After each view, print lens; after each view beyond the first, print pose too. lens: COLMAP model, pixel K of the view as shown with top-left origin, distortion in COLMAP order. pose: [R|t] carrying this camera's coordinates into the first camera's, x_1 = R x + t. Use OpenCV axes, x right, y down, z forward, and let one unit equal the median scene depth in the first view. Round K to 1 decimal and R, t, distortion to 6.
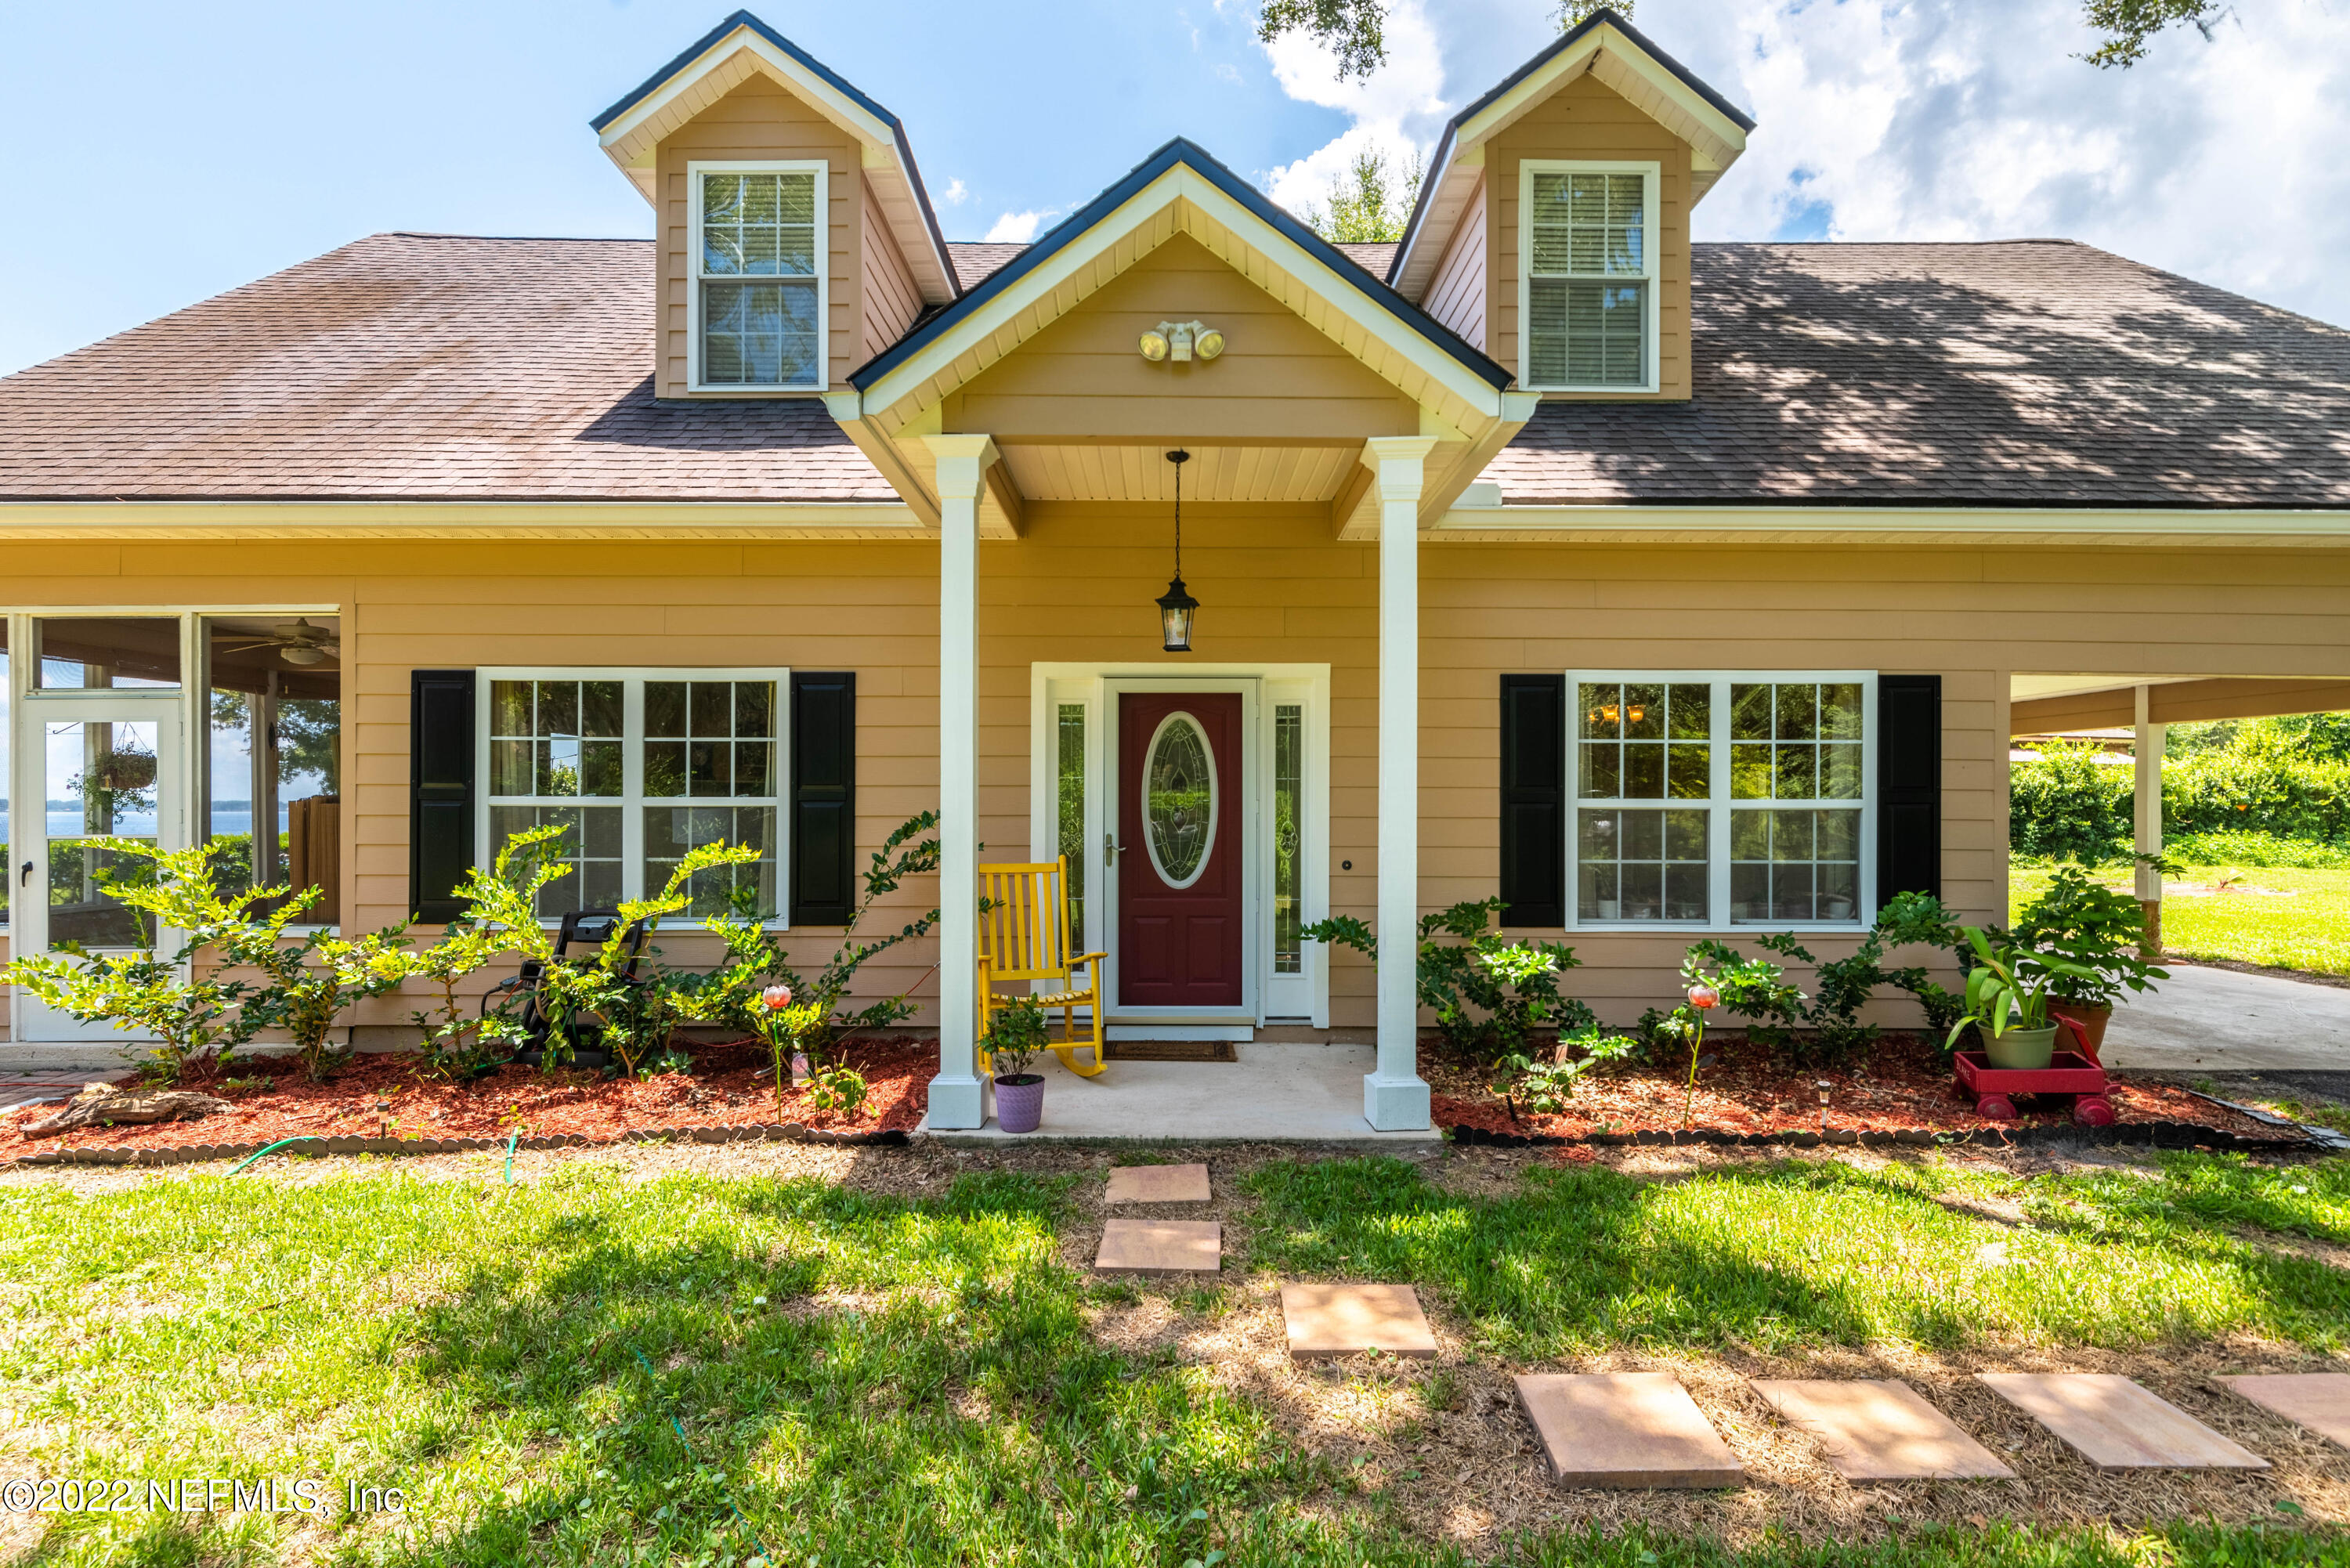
lens RADIAL K [[1161.0, 0, 1179.2], [0, 1161.0, 809.3], [0, 0, 1]] dist [0.020922, -0.010438]
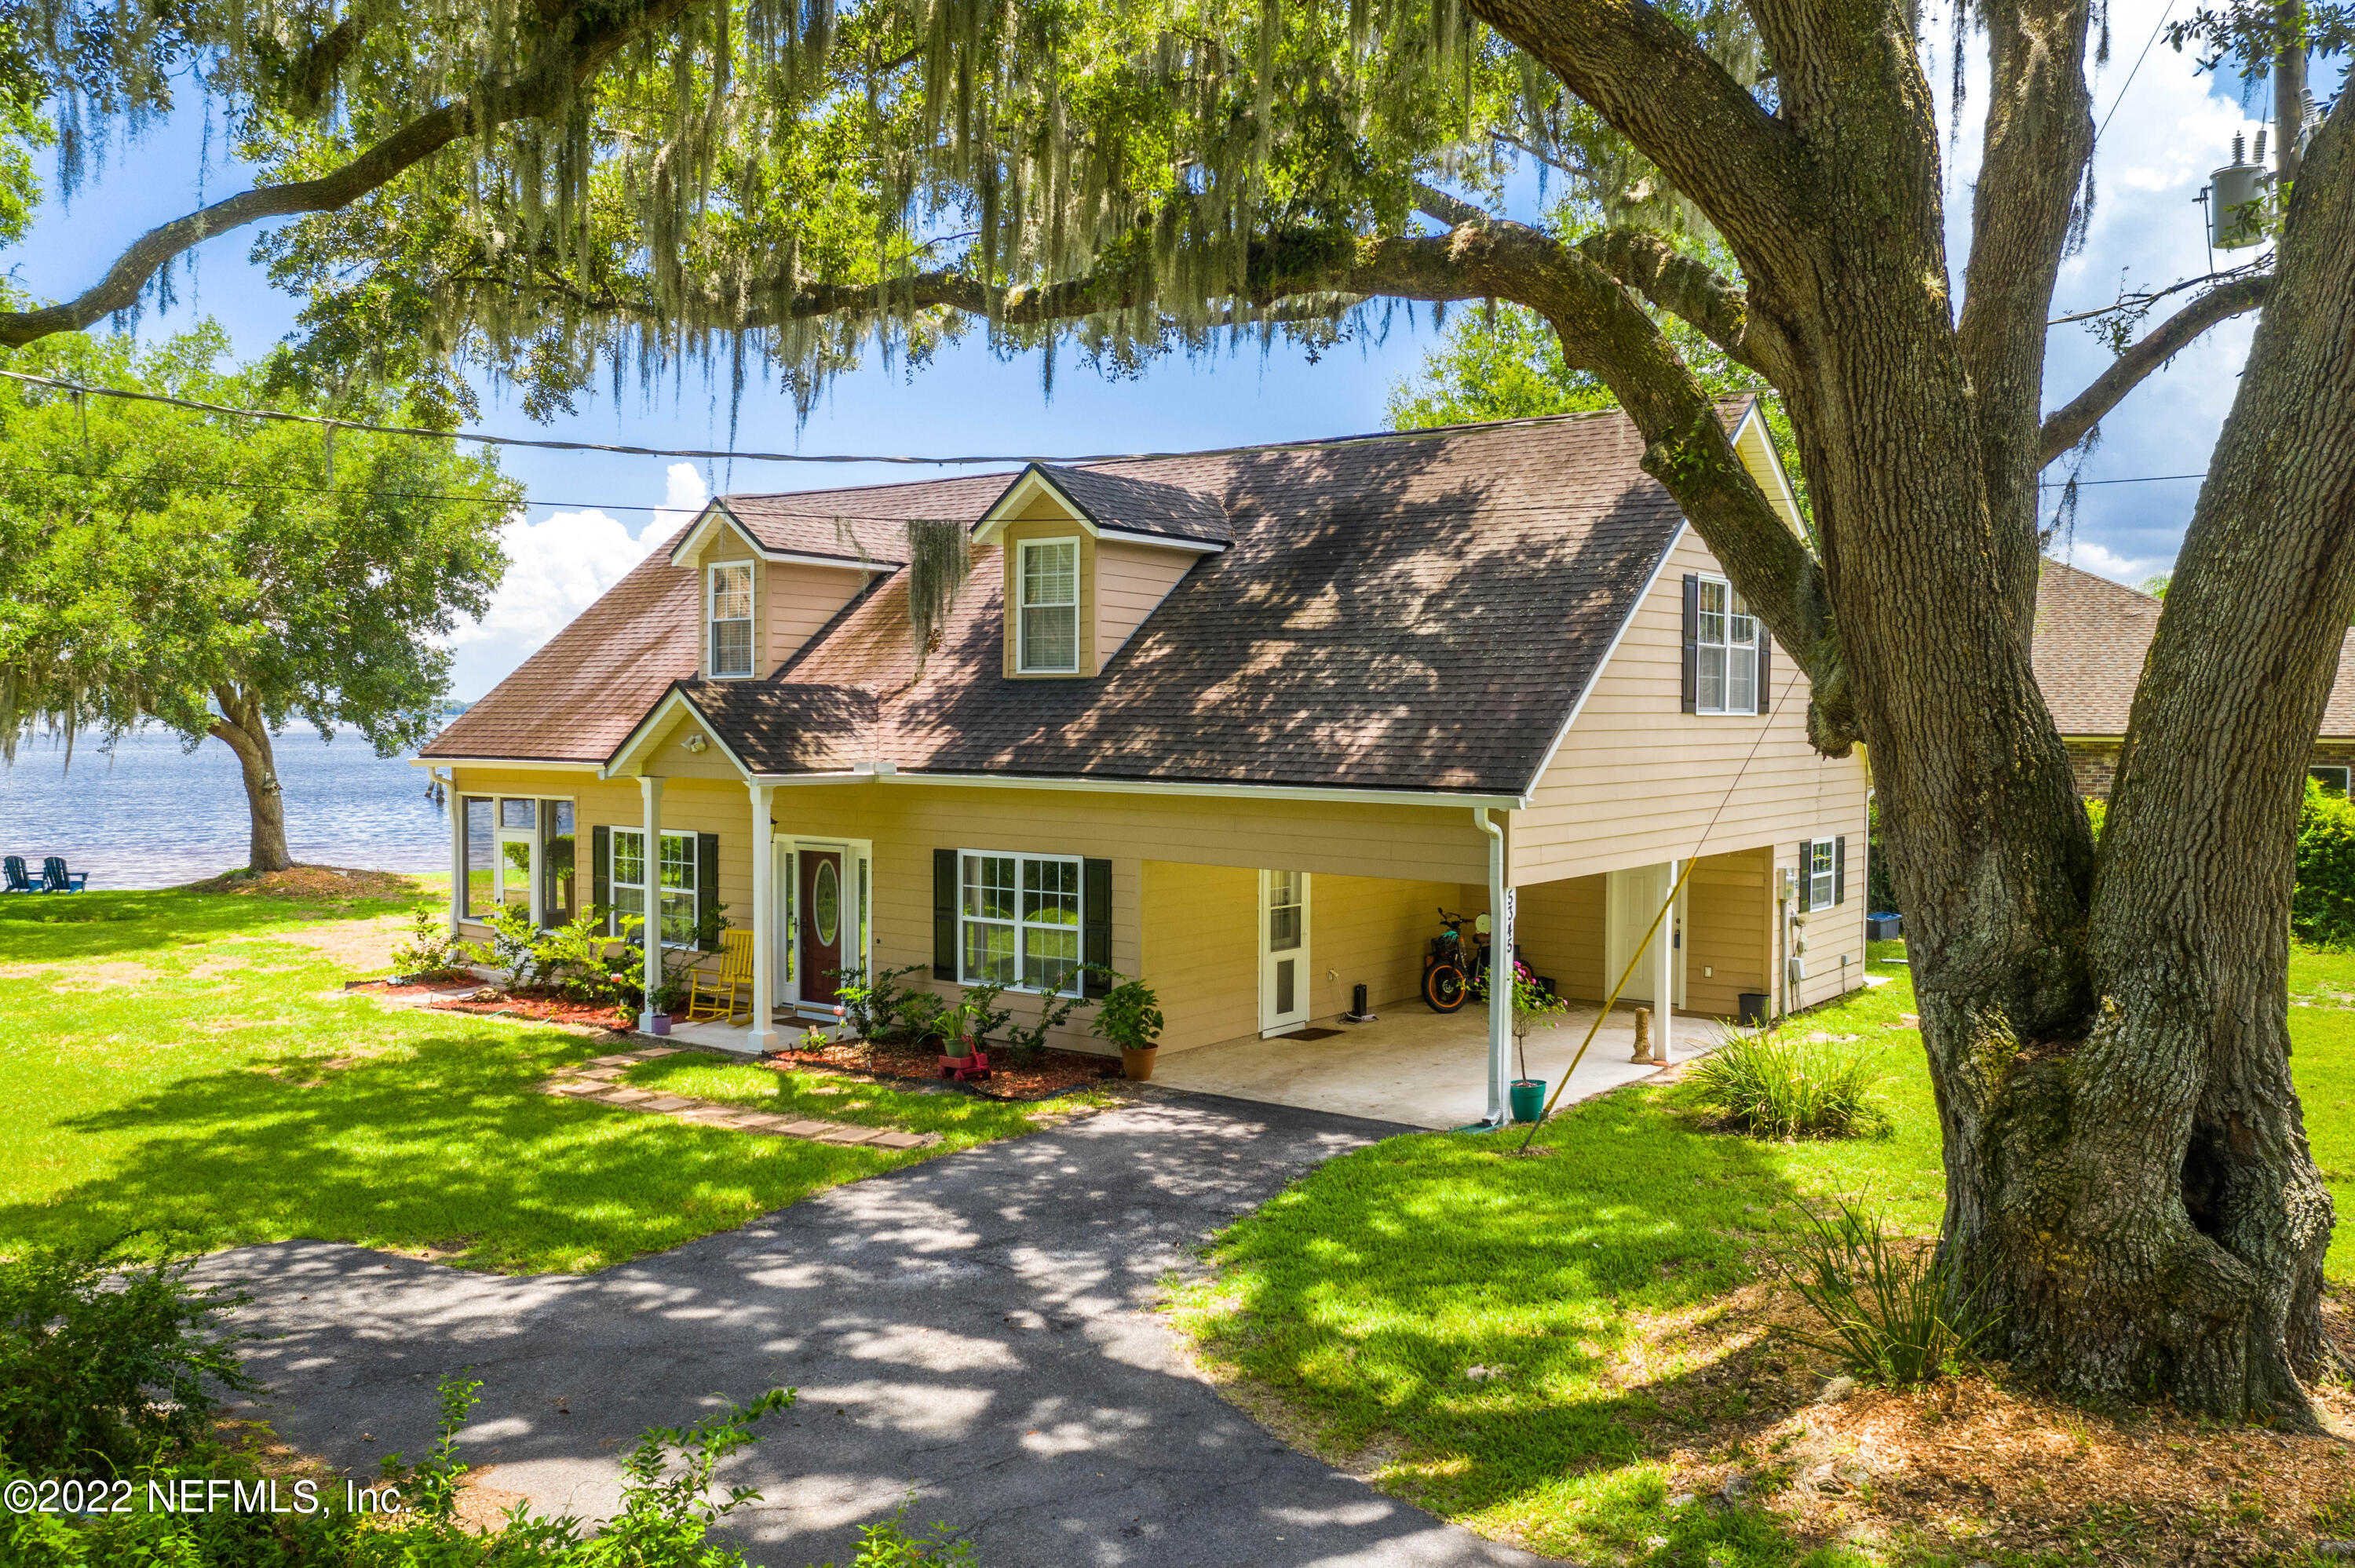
lens RADIAL K [[1878.9, 0, 1177.5], [0, 1878.9, 784.0], [0, 0, 1]] dist [-0.003401, -0.000535]
pose [[0.794005, 0.026023, -0.607355, 2.502973], [-0.002258, 0.999203, 0.039860, -0.349804], [0.607908, -0.030278, 0.793430, -1.238628]]
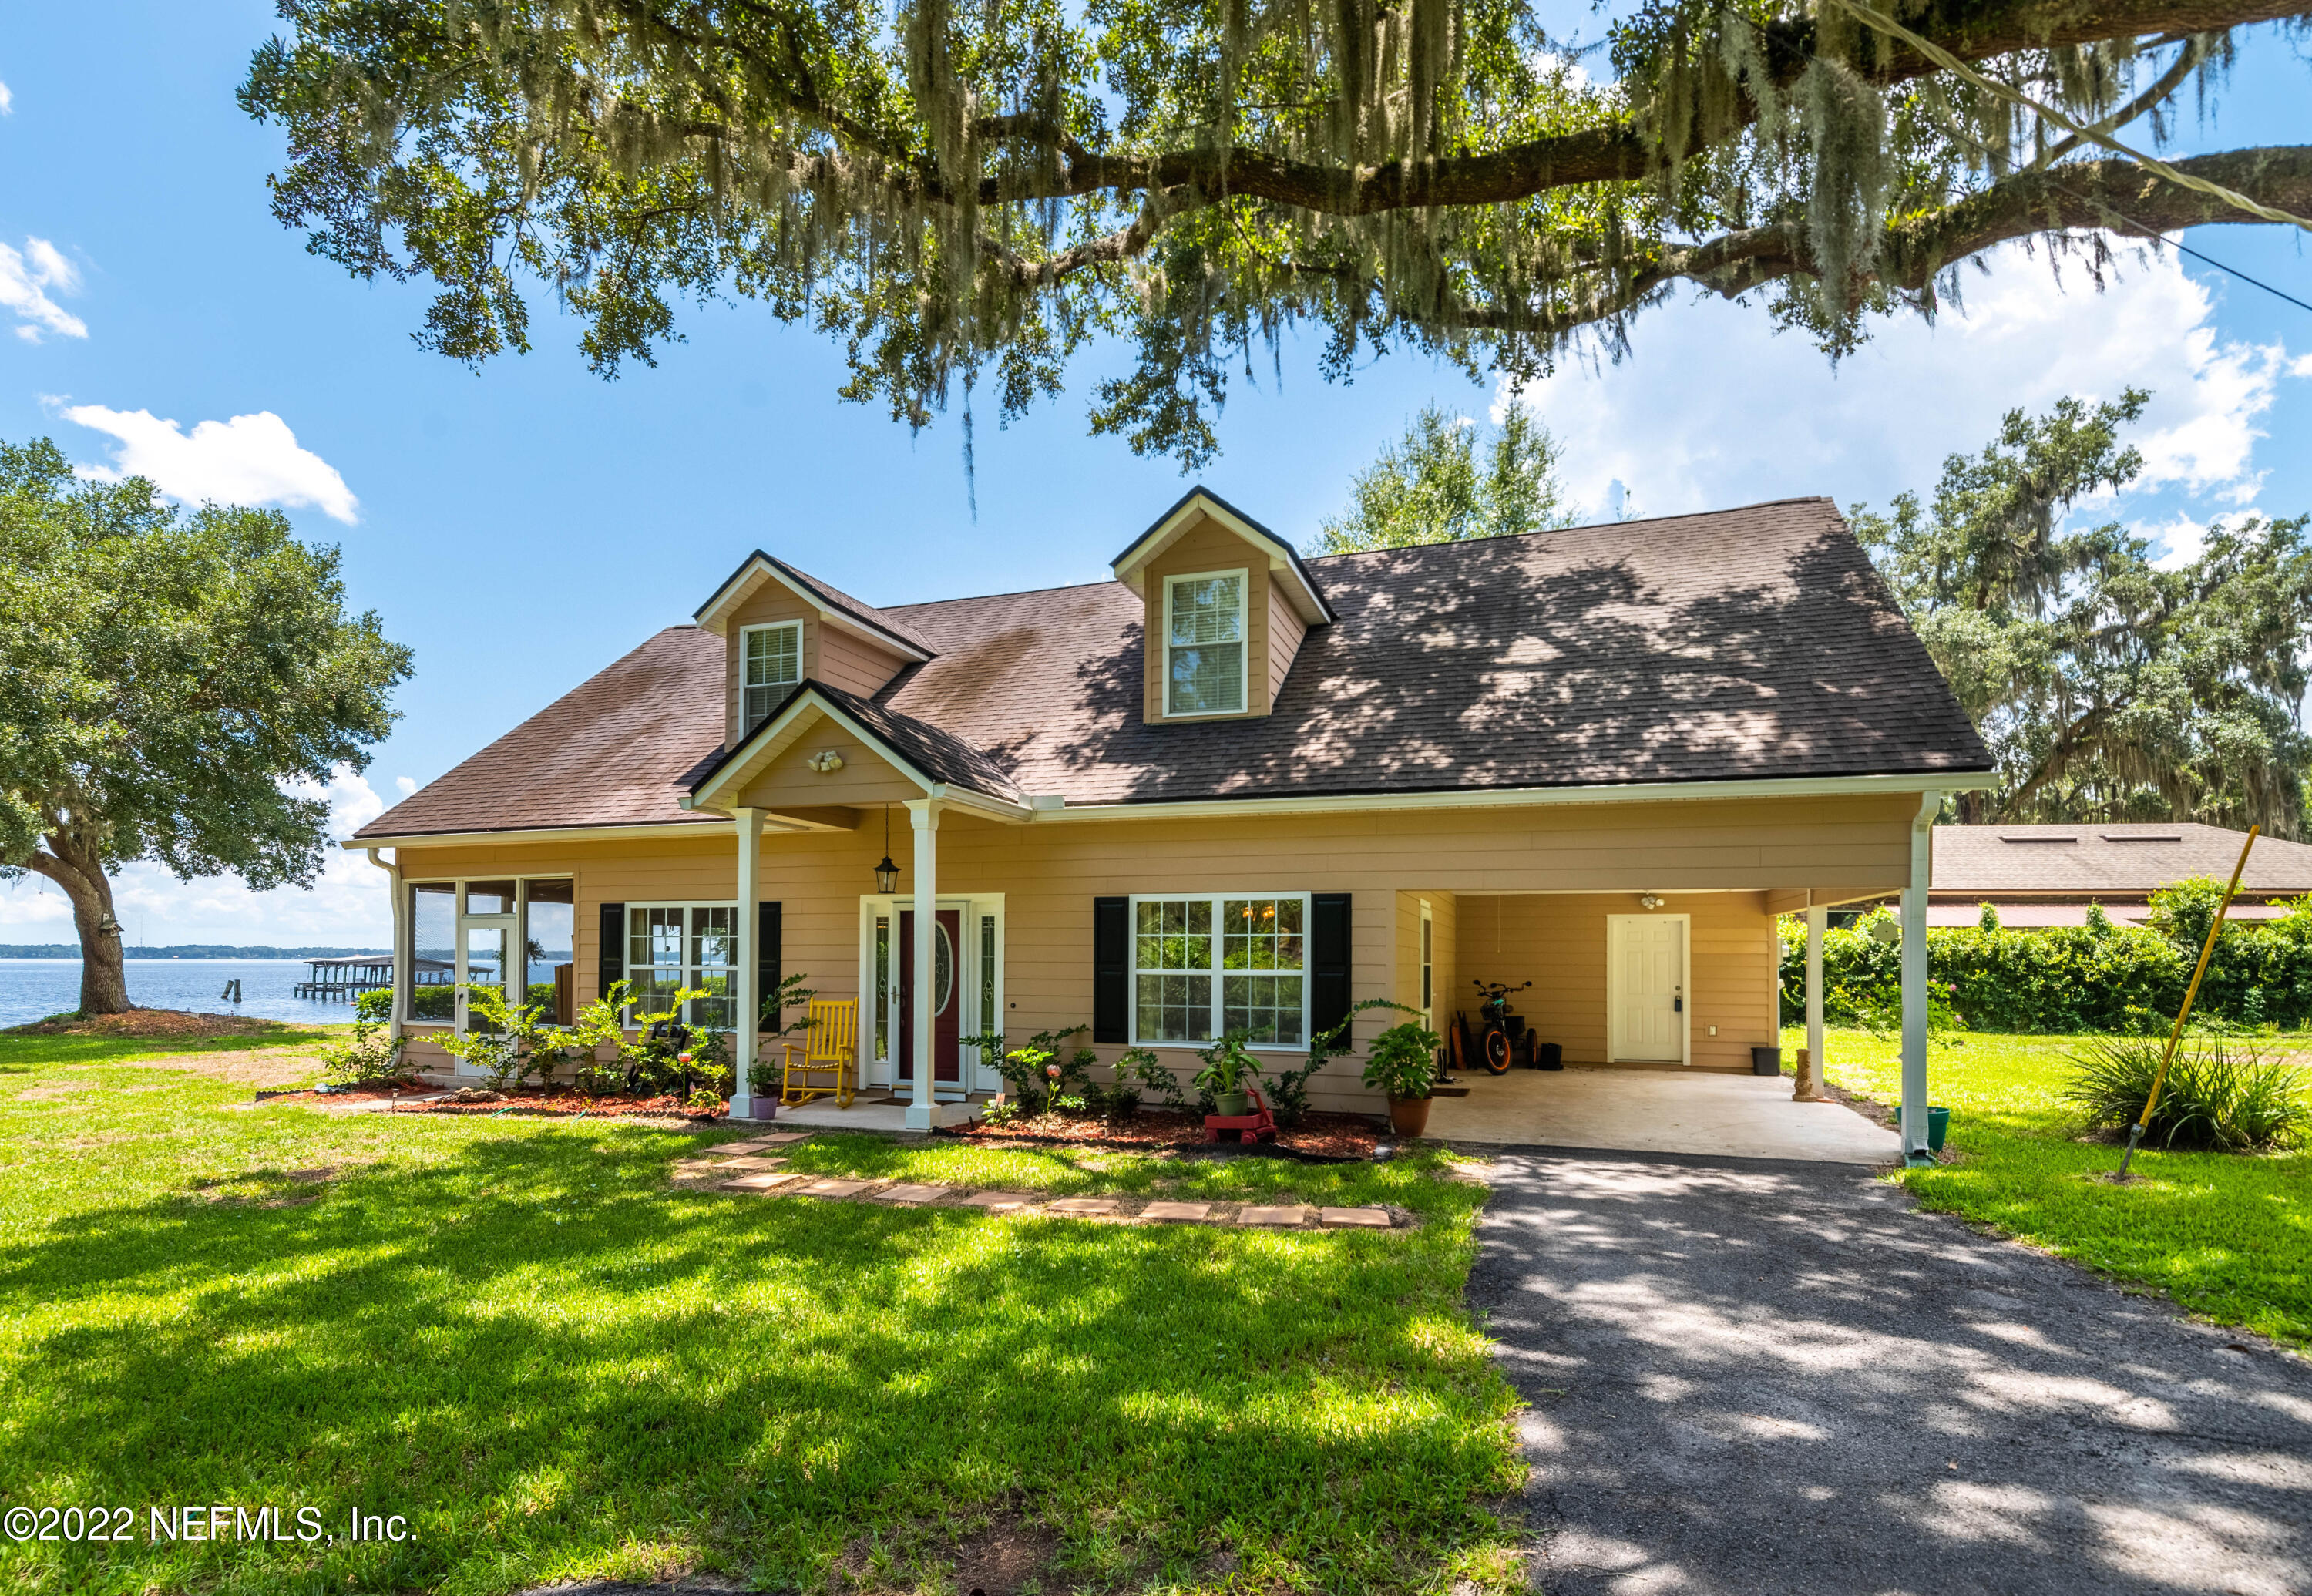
lens RADIAL K [[1105.2, 0, 1129.2], [0, 1105.2, 957.5], [0, 0, 1]] dist [0.001736, -0.000218]
pose [[0.945001, 0.002906, -0.327053, 0.866765], [-0.004653, 0.999979, -0.004561, -0.018237], [0.327033, 0.005832, 0.944995, -0.544132]]
